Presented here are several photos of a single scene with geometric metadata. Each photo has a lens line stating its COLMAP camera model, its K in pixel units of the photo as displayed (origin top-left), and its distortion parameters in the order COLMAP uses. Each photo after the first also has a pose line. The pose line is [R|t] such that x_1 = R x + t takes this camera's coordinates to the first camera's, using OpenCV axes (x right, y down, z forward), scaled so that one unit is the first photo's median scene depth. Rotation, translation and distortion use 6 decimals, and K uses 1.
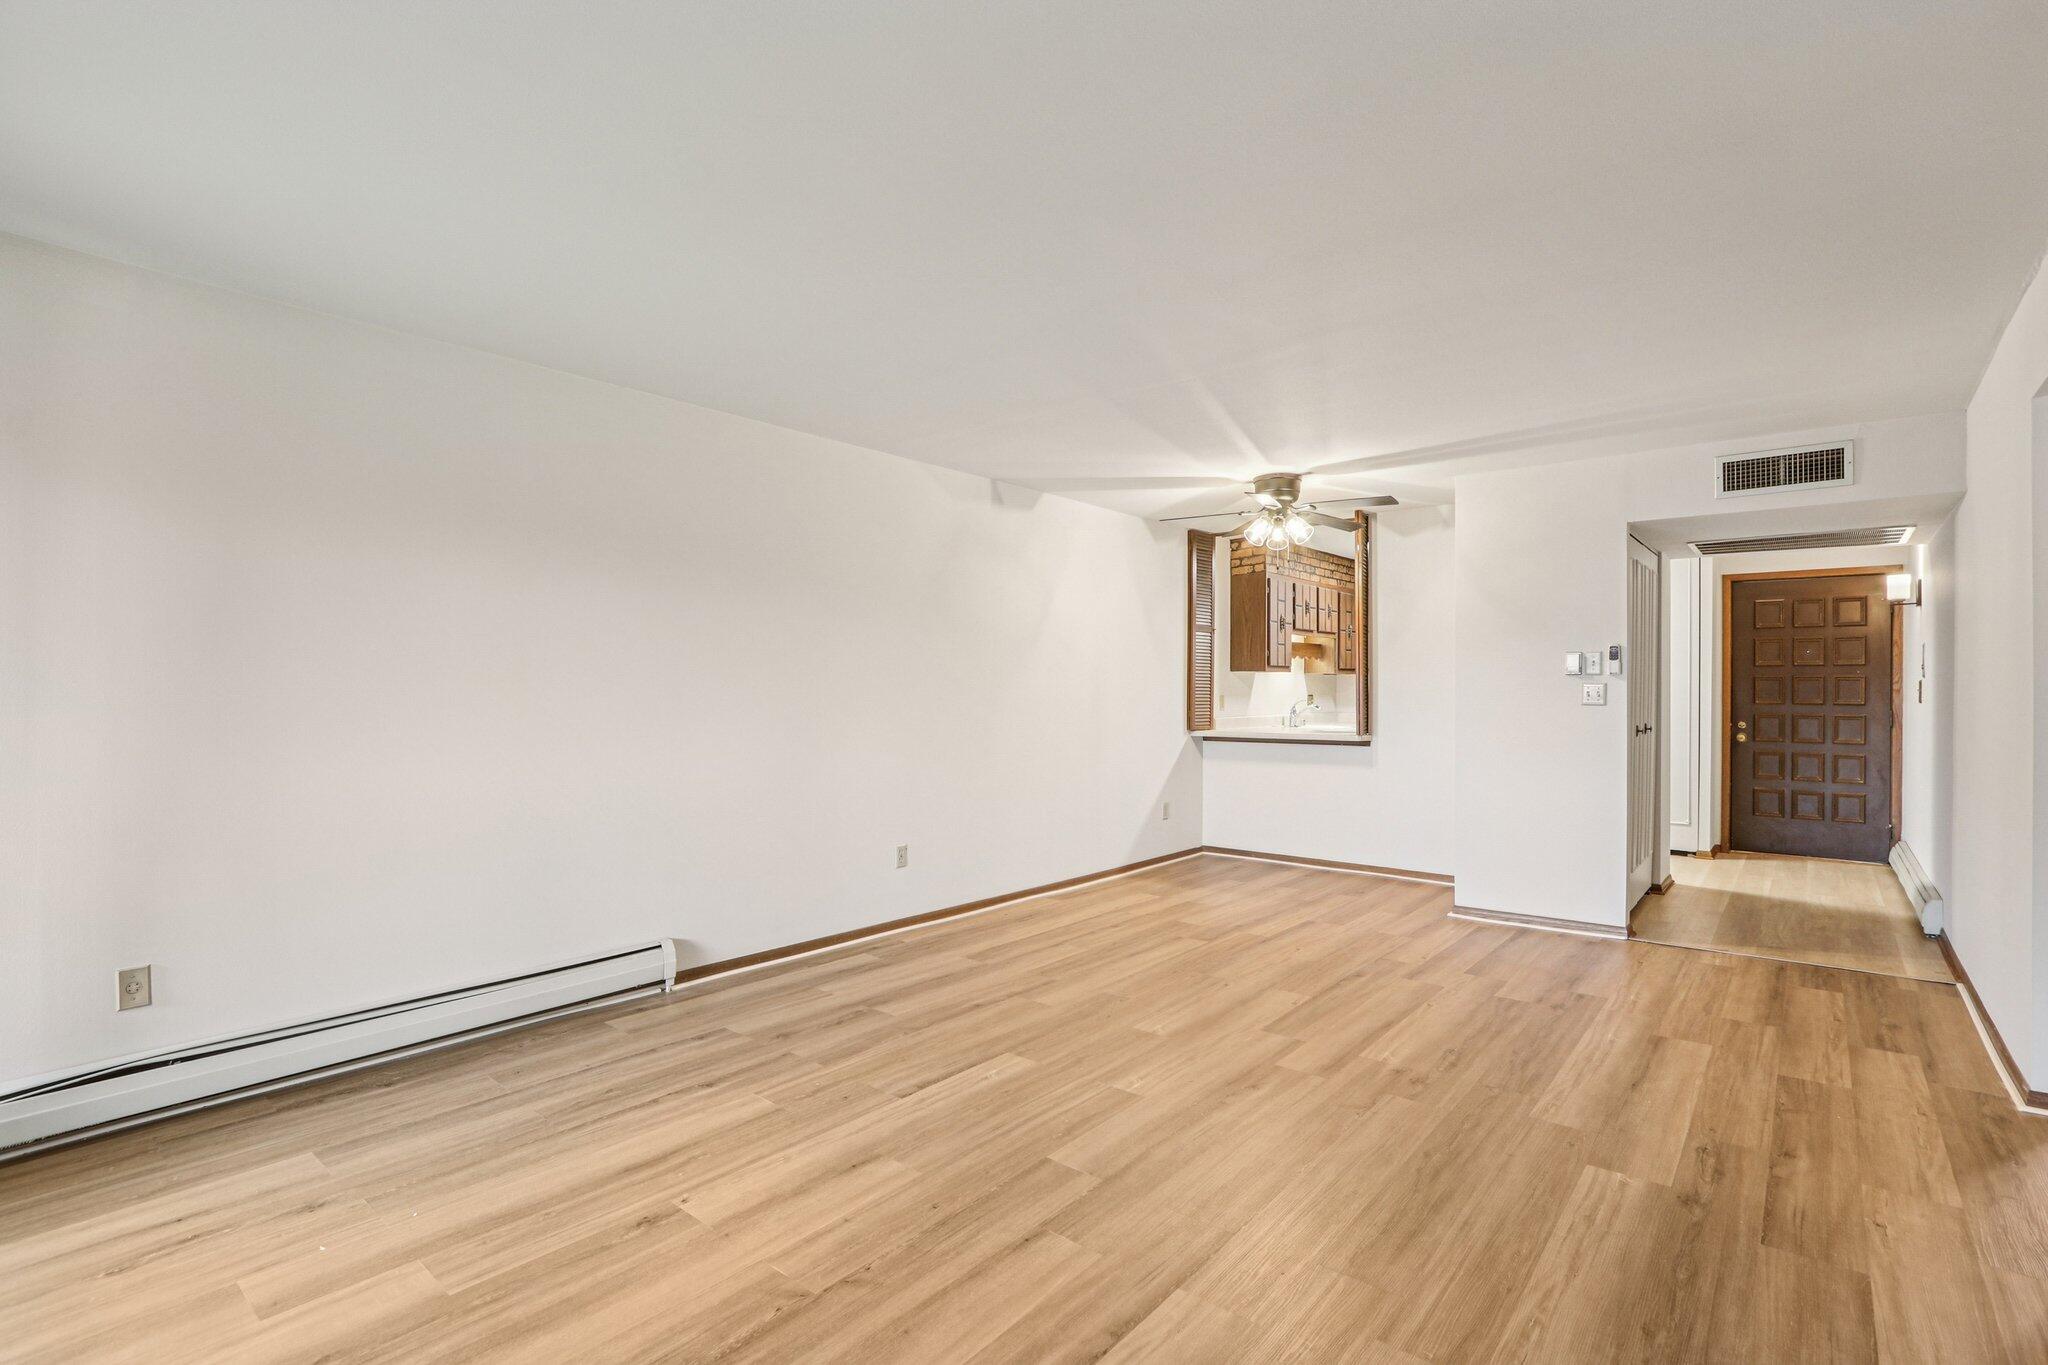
lens RADIAL K [[968.6, 0, 1055.9], [0, 968.6, 689.2], [0, 0, 1]] dist [-0.000278, 0.000402]
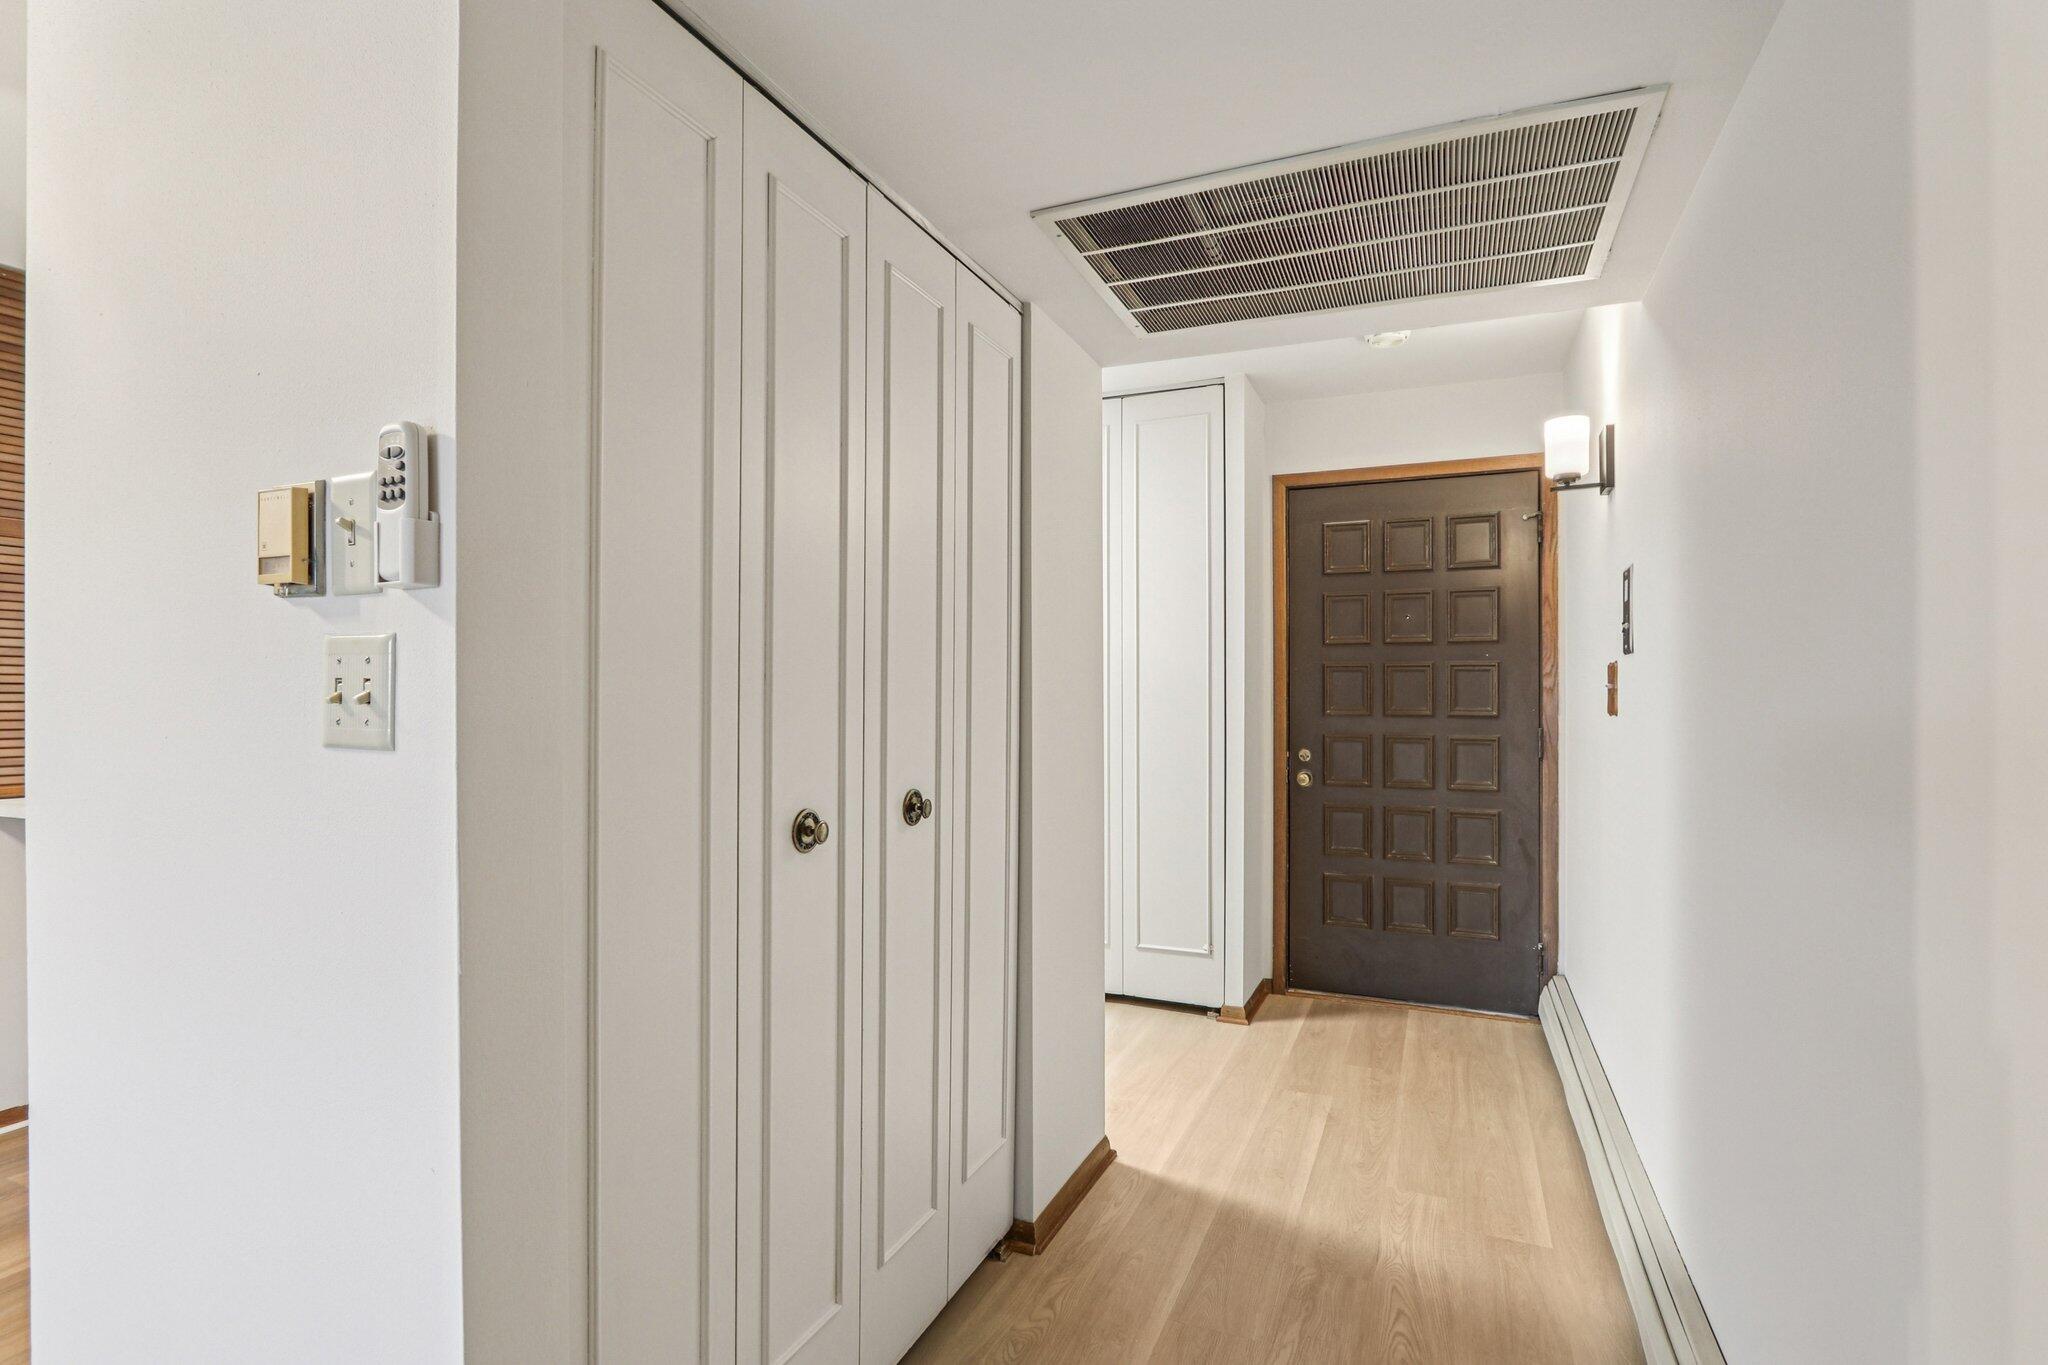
lens RADIAL K [[968.6, 0, 1055.9], [0, 968.6, 689.2], [0, 0, 1]] dist [-0.000278, 0.000402]
pose [[0.962282, 0.000536, 0.272054, 0.450845], [0.001783, 0.999964, -0.008277, 0.004785], [-0.272049, 0.008450, 0.962246, 0.546910]]
